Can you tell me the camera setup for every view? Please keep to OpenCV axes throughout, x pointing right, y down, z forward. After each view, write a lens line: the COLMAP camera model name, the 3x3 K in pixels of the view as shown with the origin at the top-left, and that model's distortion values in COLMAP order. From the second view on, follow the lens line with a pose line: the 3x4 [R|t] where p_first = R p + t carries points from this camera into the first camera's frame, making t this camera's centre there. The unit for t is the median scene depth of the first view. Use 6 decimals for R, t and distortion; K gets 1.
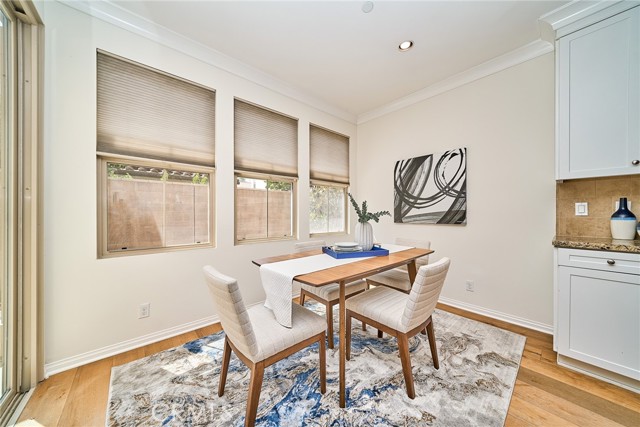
lens RADIAL K [[217.6, 0, 316.9], [0, 217.6, 216.6], [0, 0, 1]] dist [-0.000270, -0.000686]
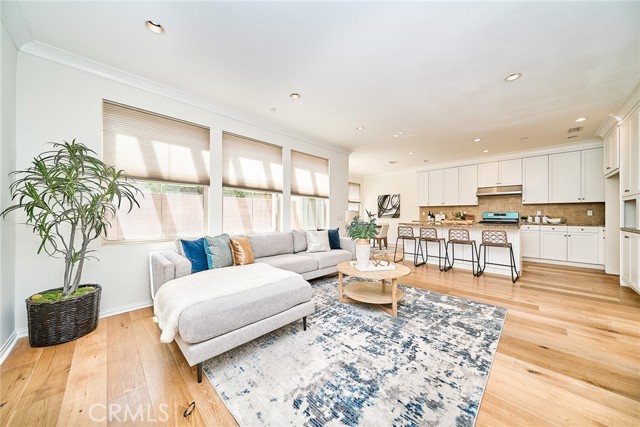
lens RADIAL K [[217.6, 0, 322.3], [0, 217.6, 214.2], [0, 0, 1]] dist [-0.000270, -0.000686]
pose [[0.996309, -0.001148, 0.085827, -0.650872], [0.002248, 0.999917, -0.012721, 0.016051], [-0.085806, 0.012867, 0.996229, -1.884814]]
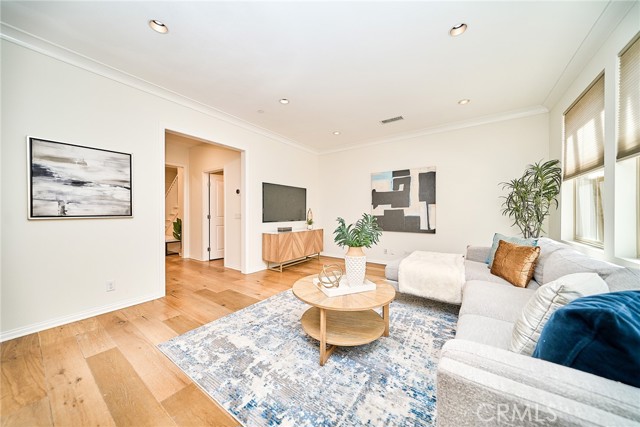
lens RADIAL K [[217.6, 0, 321.1], [0, 217.6, 212.3], [0, 0, 1]] dist [-0.000270, -0.000686]
pose [[-0.966792, -0.002705, -0.255550, -0.103574], [-0.004706, 0.999963, 0.007220, 0.001718], [0.255521, 0.008183, -0.966769, -0.296992]]
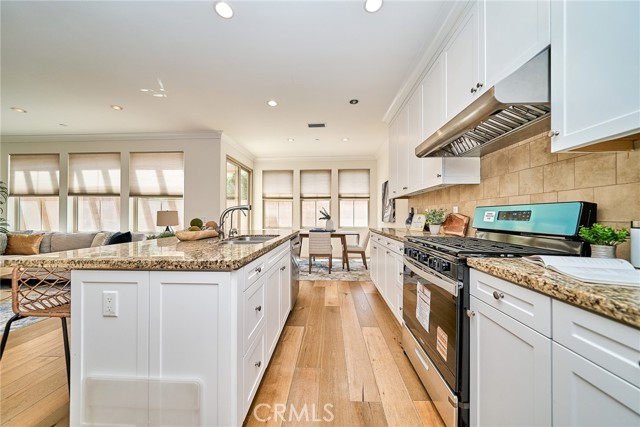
lens RADIAL K [[217.6, 0, 316.9], [0, 217.6, 215.8], [0, 0, 1]] dist [-0.000270, -0.000686]
pose [[0.727887, -0.002740, -0.685691, 1.250539], [-0.004978, 0.999945, -0.009279, 0.002497], [0.685679, 0.010168, 0.727833, -0.584091]]
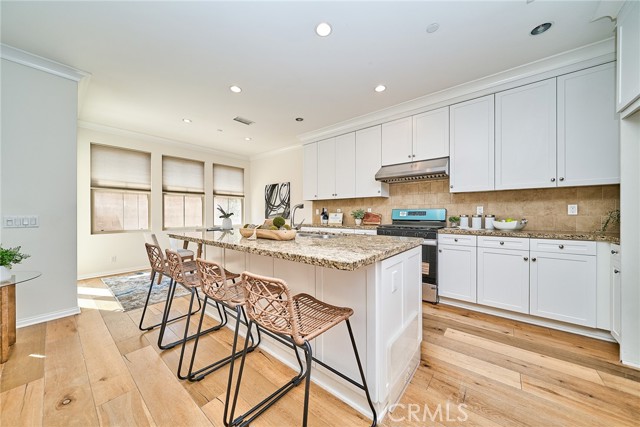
lens RADIAL K [[217.6, 0, 320.9], [0, 217.6, 213.5], [0, 0, 1]] dist [-0.000270, -0.000686]
pose [[0.986121, -0.004613, 0.165965, 0.582706], [0.006551, 0.999917, -0.011128, 0.005250], [-0.165900, 0.012060, 0.986069, -0.966191]]
